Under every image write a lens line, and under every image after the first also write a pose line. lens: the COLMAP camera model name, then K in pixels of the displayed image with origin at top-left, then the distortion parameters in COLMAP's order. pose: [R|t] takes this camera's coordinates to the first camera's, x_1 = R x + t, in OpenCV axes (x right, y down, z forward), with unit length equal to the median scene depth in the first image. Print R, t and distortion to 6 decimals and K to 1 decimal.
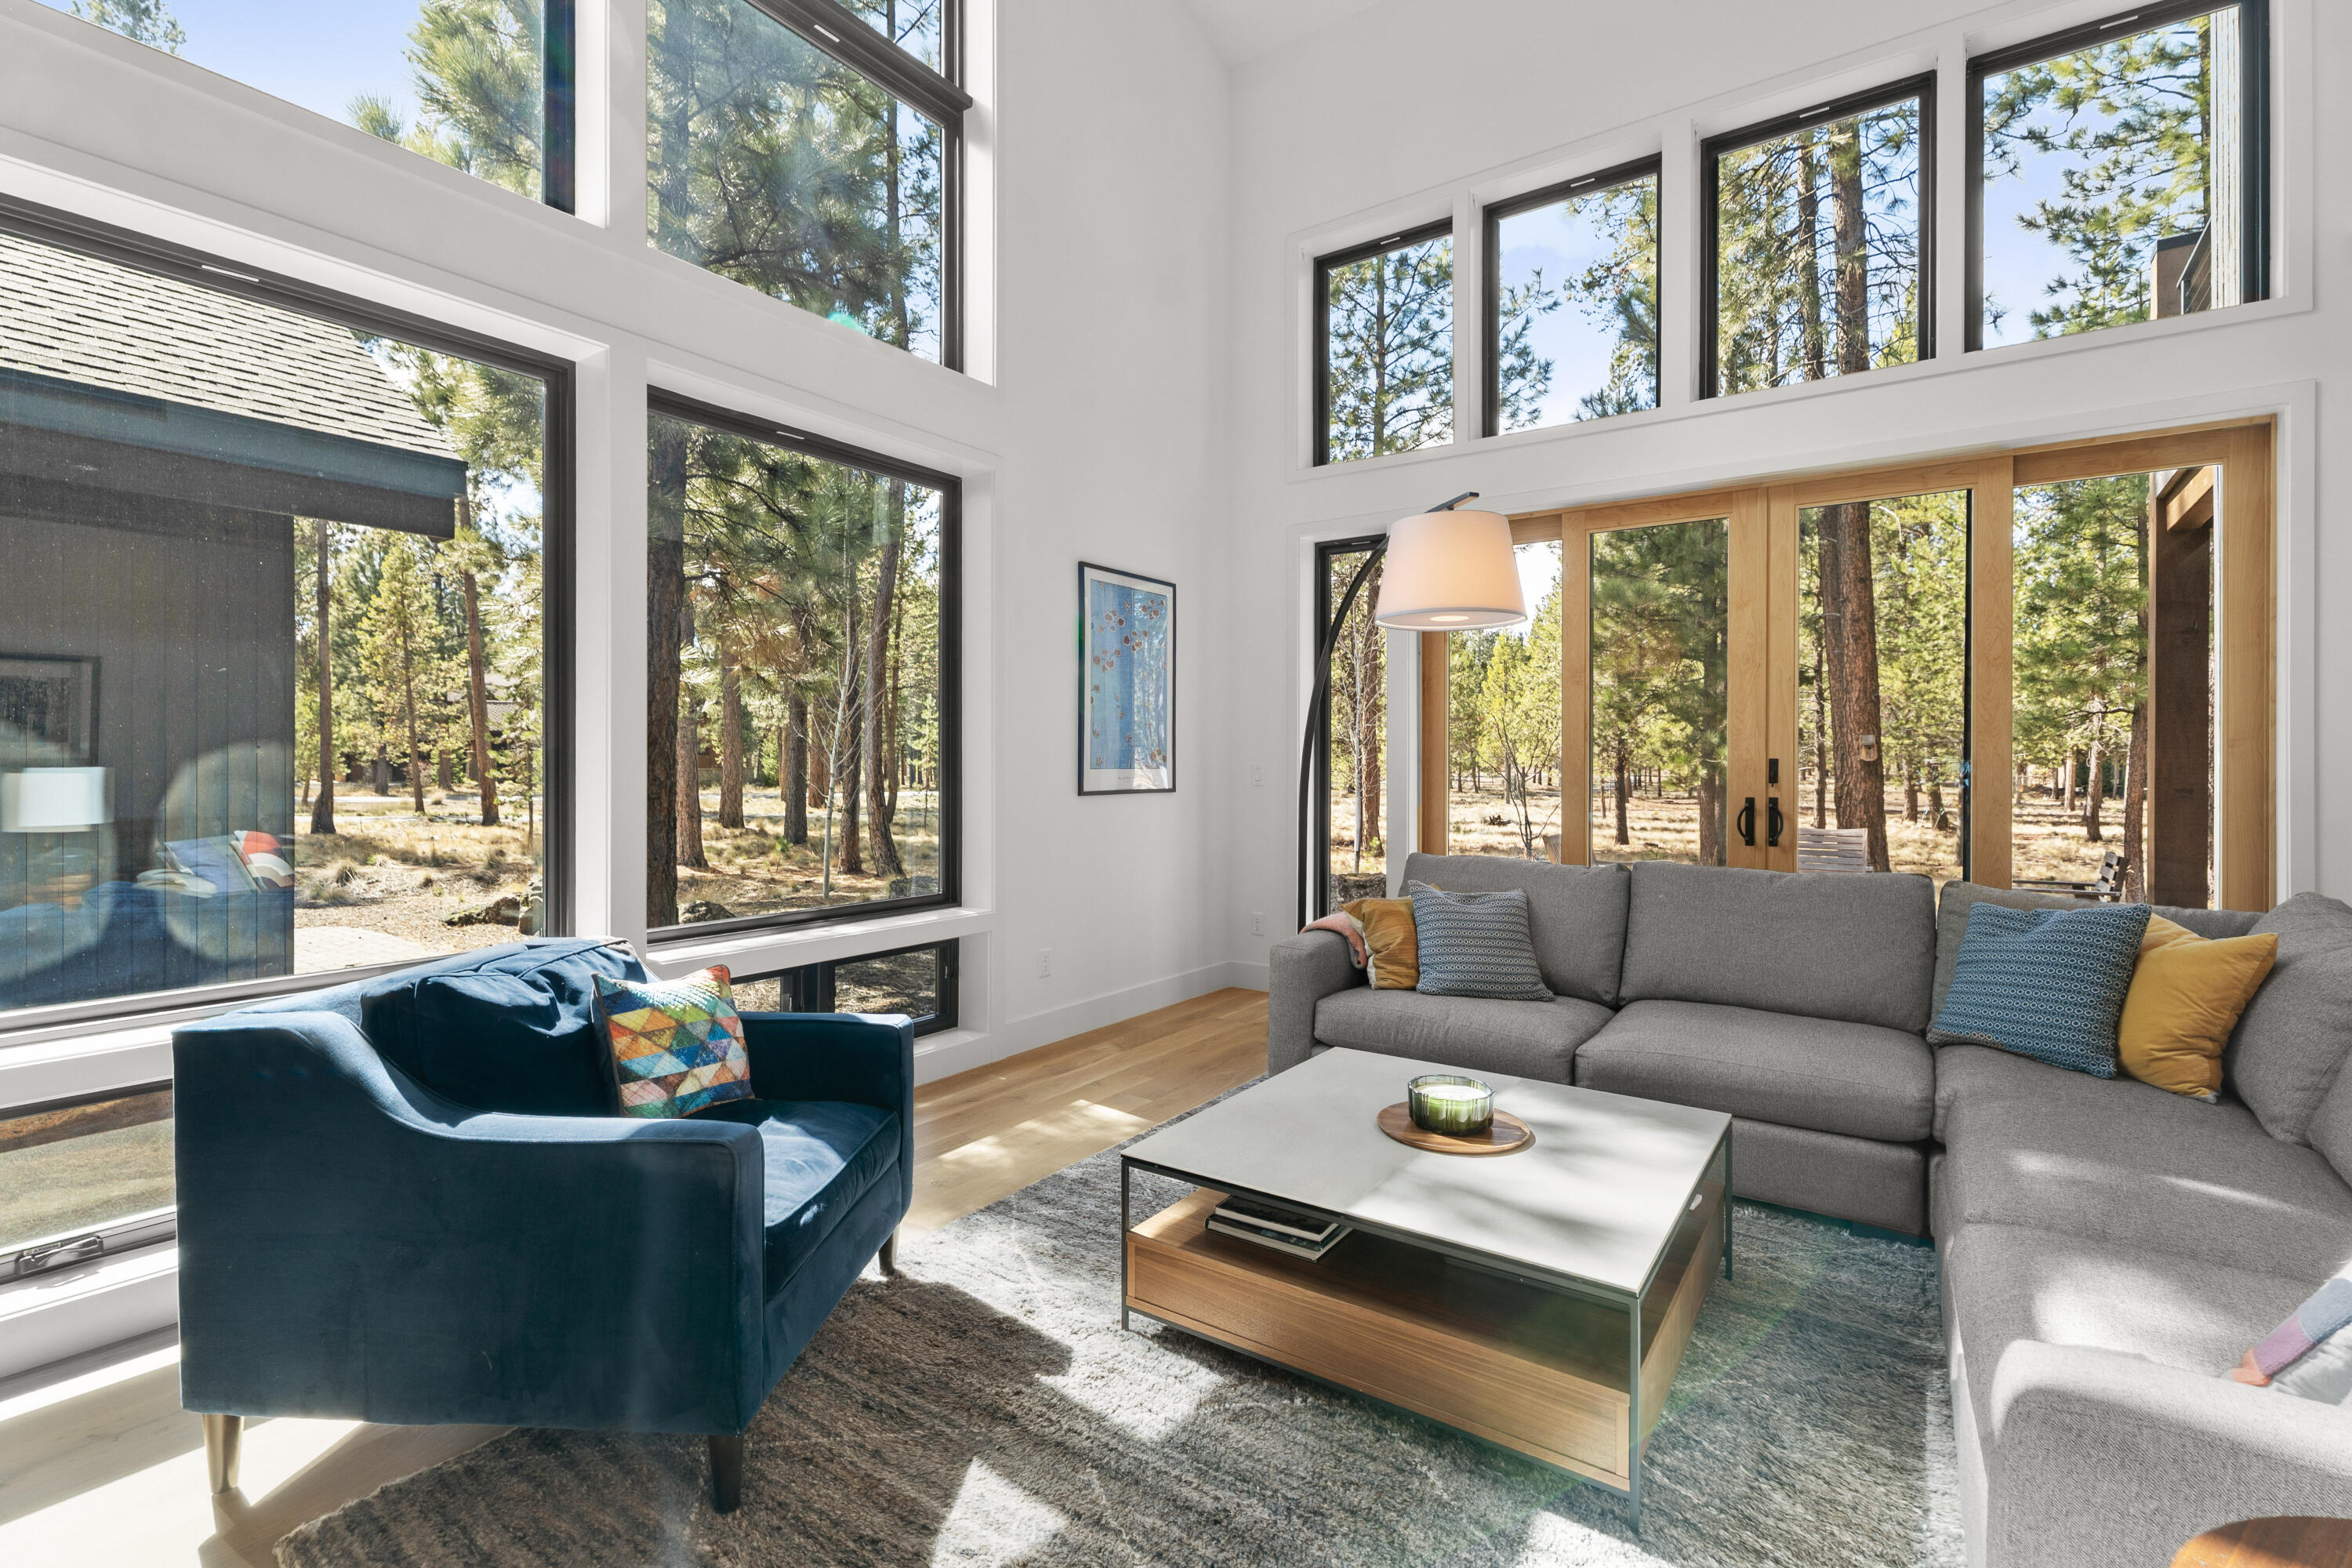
lens RADIAL K [[1038.0, 0, 1153.7], [0, 1038.0, 771.4], [0, 0, 1]] dist [-0.012727, 0.001166]
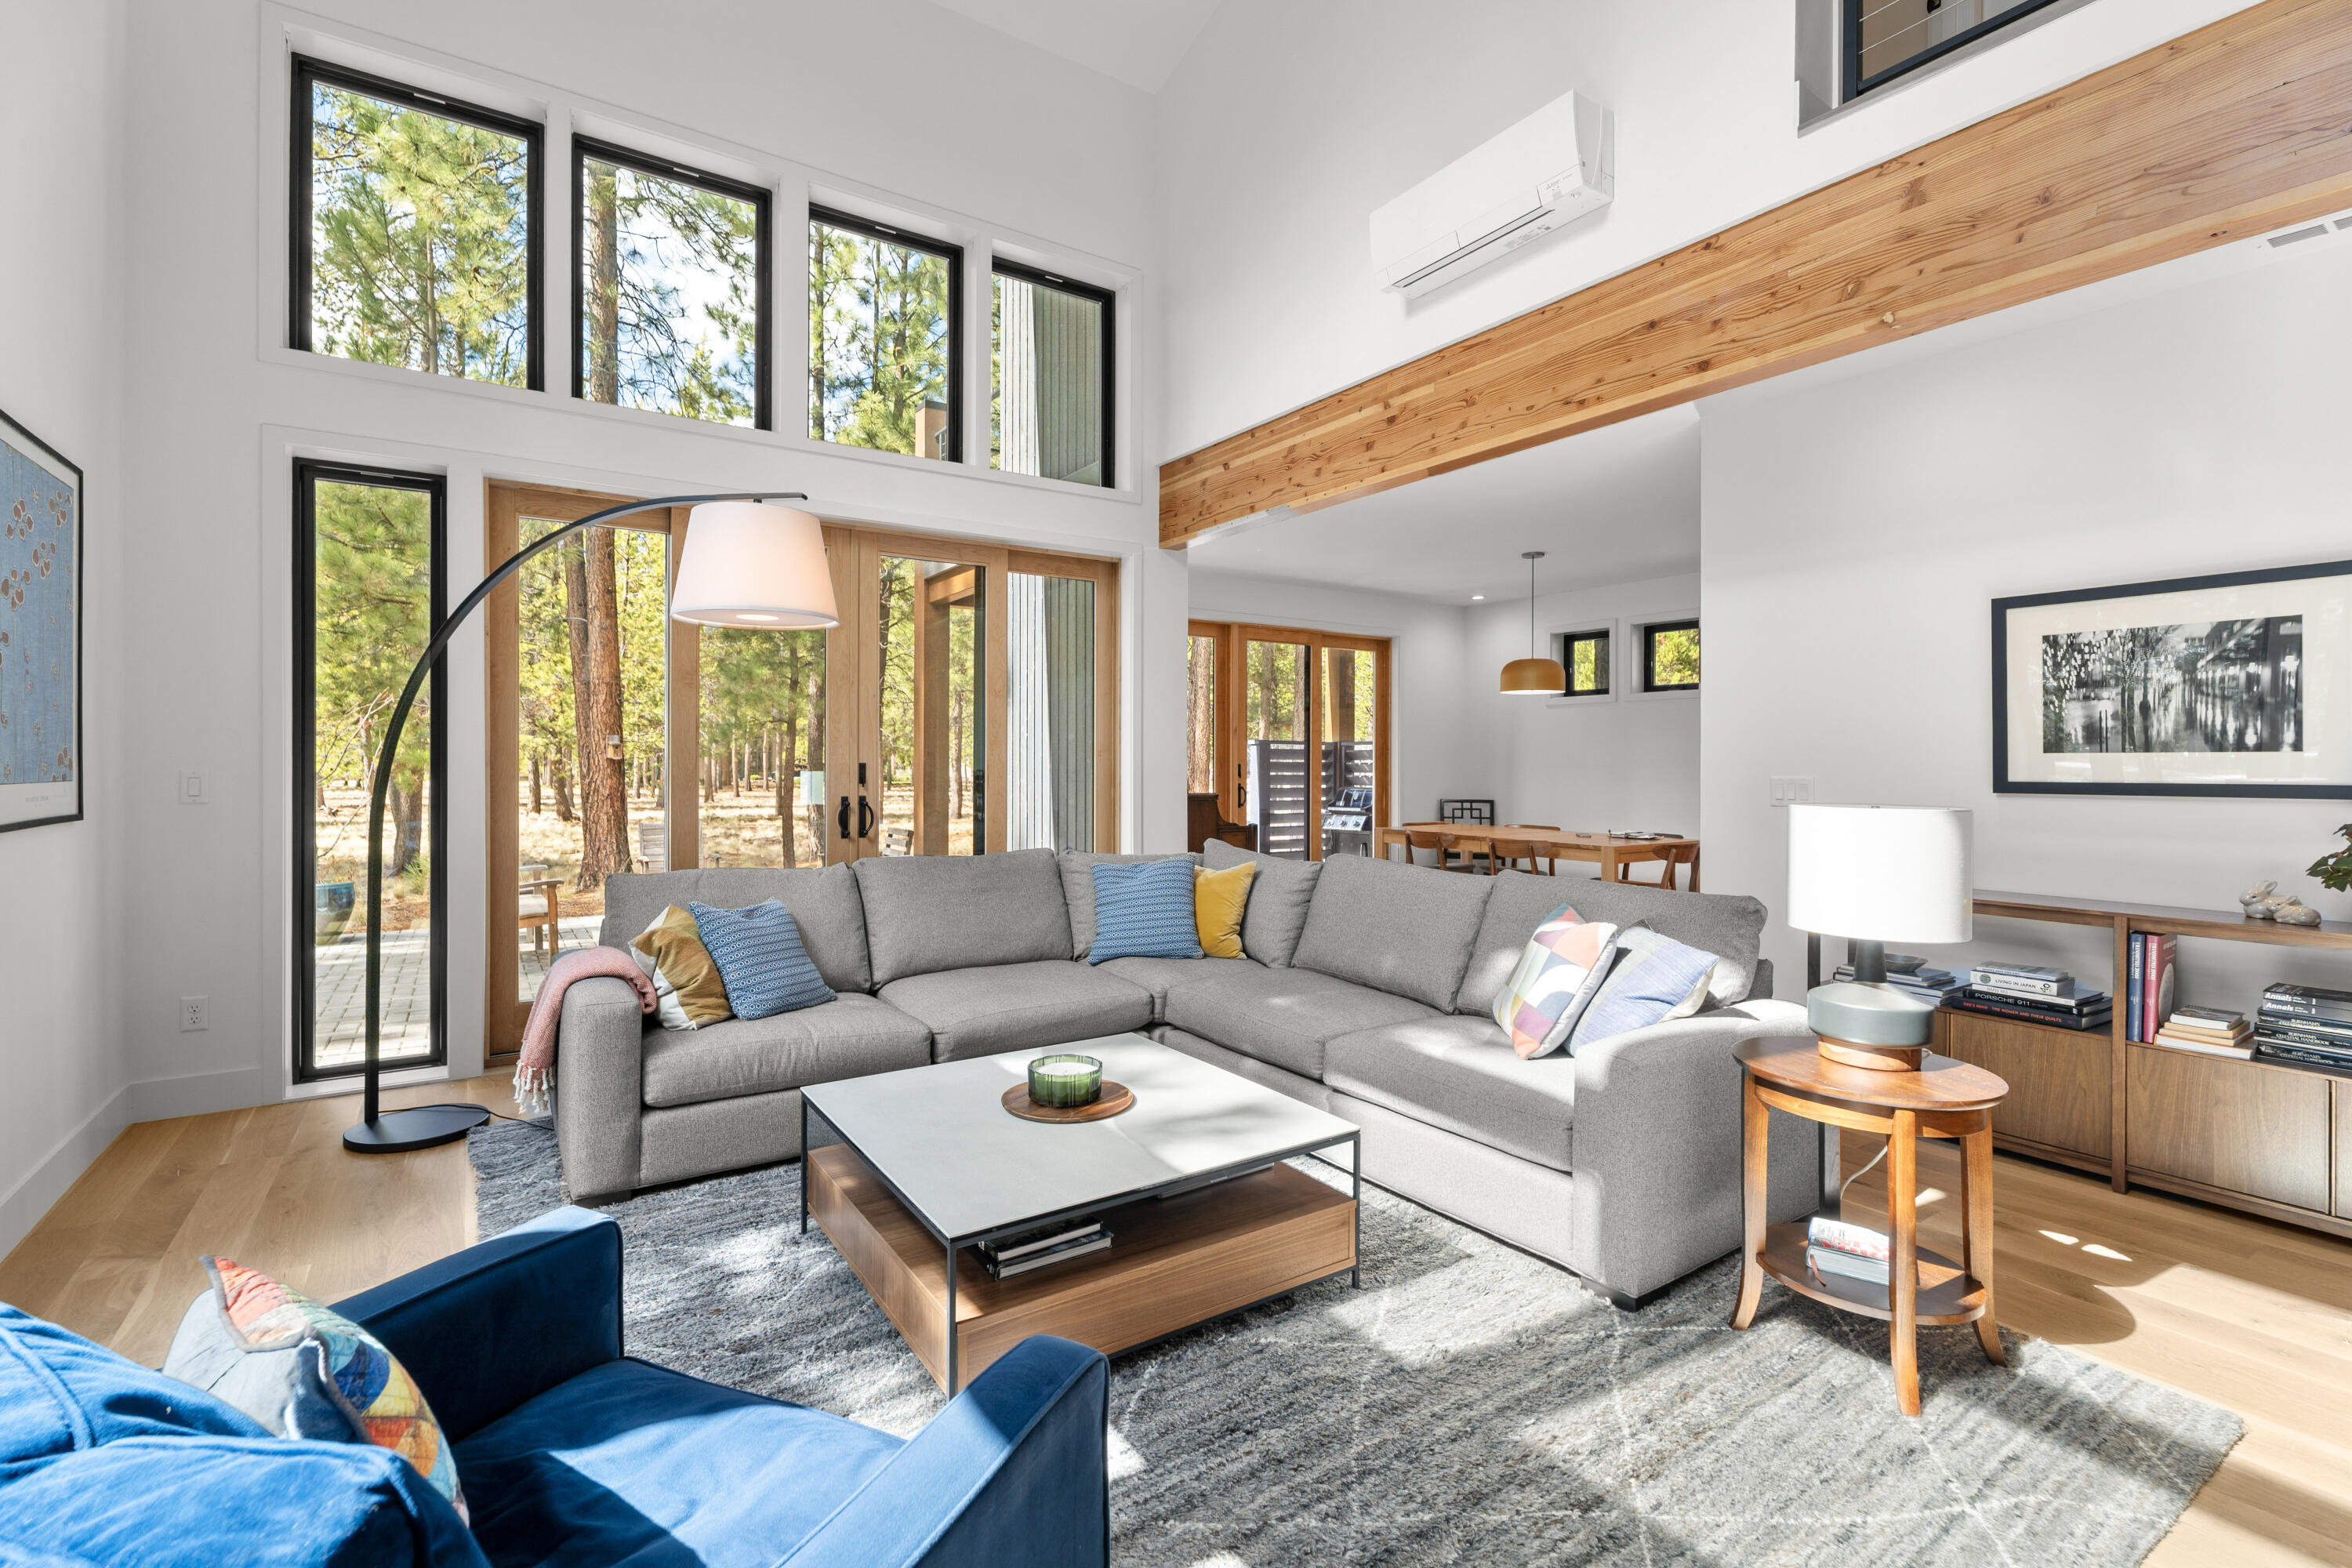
lens RADIAL K [[1038.0, 0, 1141.7], [0, 1038.0, 757.1], [0, 0, 1]] dist [-0.012727, 0.001166]
pose [[0.363060, 0.003098, 0.931761, -0.386088], [0.005576, 0.999969, -0.005498, -0.010733], [-0.931749, 0.007191, 0.363032, 0.271026]]
